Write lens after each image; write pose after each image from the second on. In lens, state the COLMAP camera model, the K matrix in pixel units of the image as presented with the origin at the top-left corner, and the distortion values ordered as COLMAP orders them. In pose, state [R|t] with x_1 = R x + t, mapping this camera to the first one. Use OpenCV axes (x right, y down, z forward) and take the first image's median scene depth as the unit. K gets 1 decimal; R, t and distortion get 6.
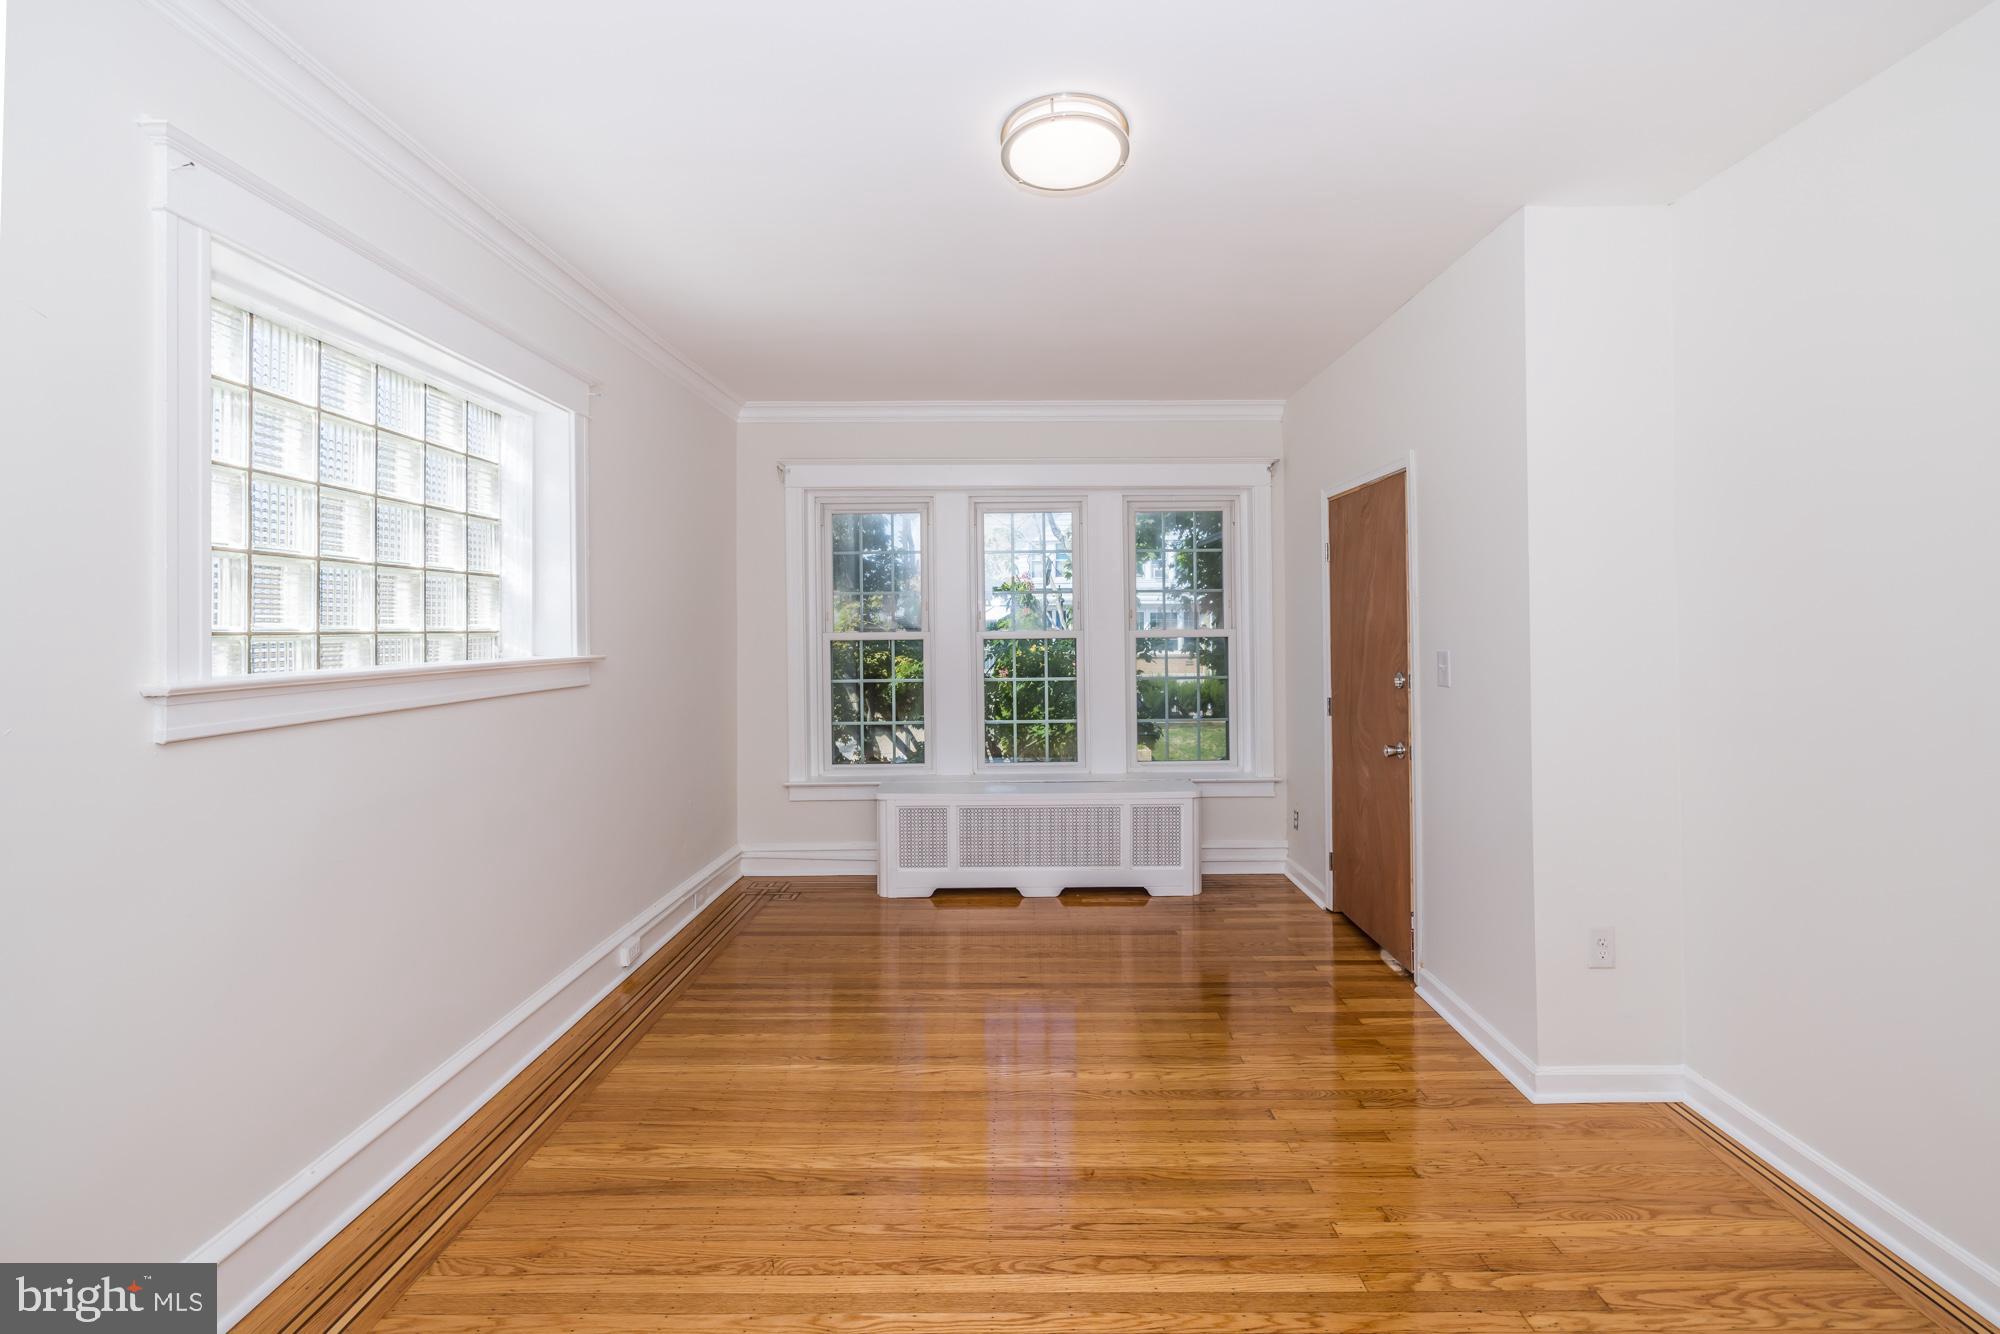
lens RADIAL K [[849.9, 0, 1002.1], [0, 849.9, 630.0], [0, 0, 1]] dist [-0.001886, 0.000708]
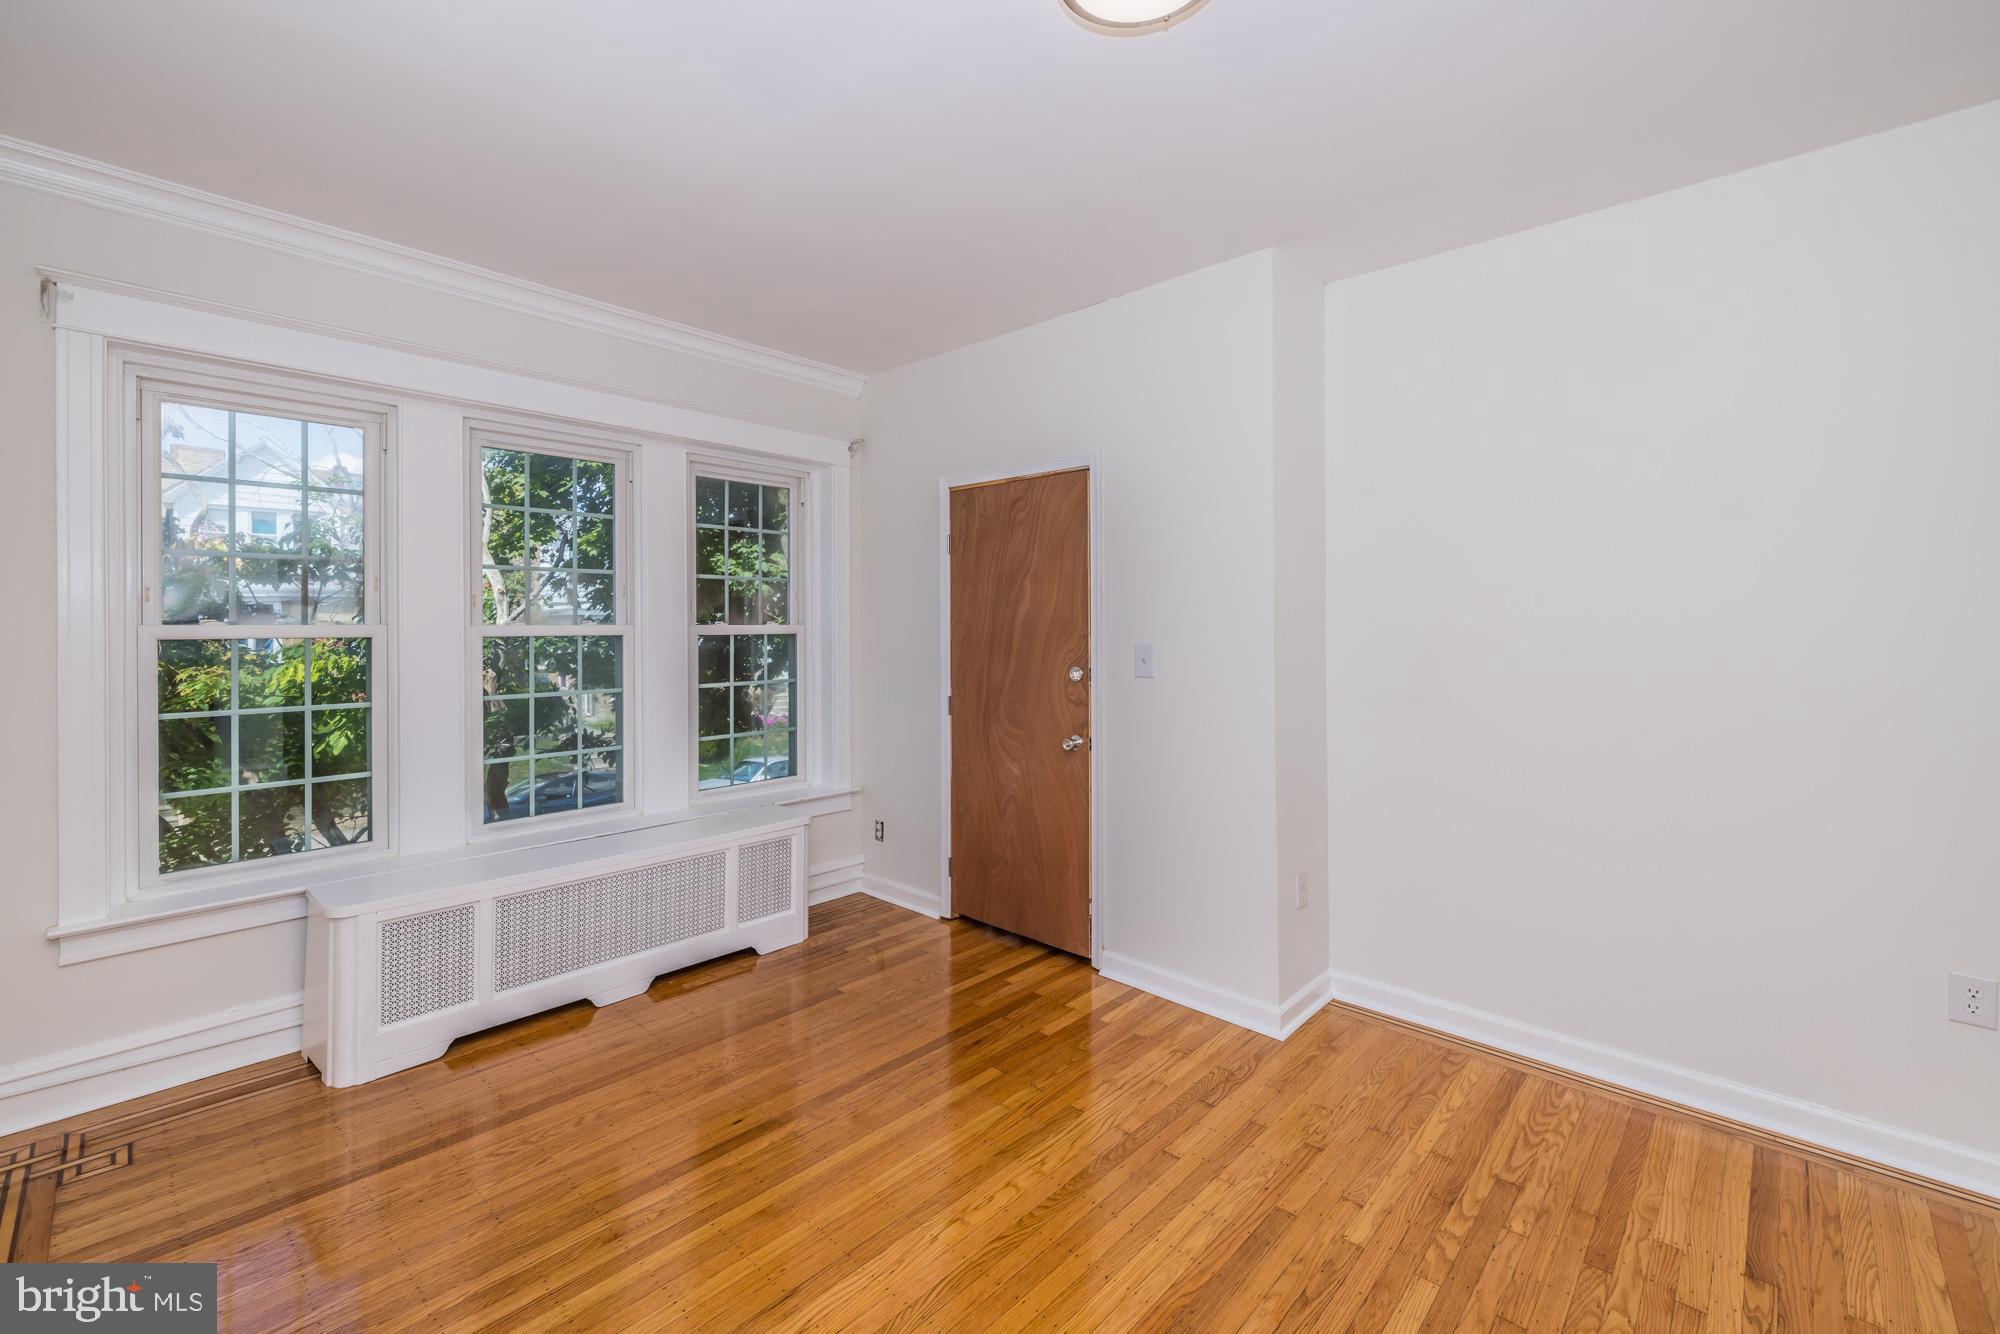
lens RADIAL K [[849.9, 0, 1002.6], [0, 849.9, 637.4], [0, 0, 1]] dist [-0.001886, 0.000708]
pose [[0.679981, -0.003569, 0.733221, -0.258698], [0.000681, 0.999991, 0.004236, 0.008704], [-0.733230, -0.002381, 0.679977, 0.287563]]
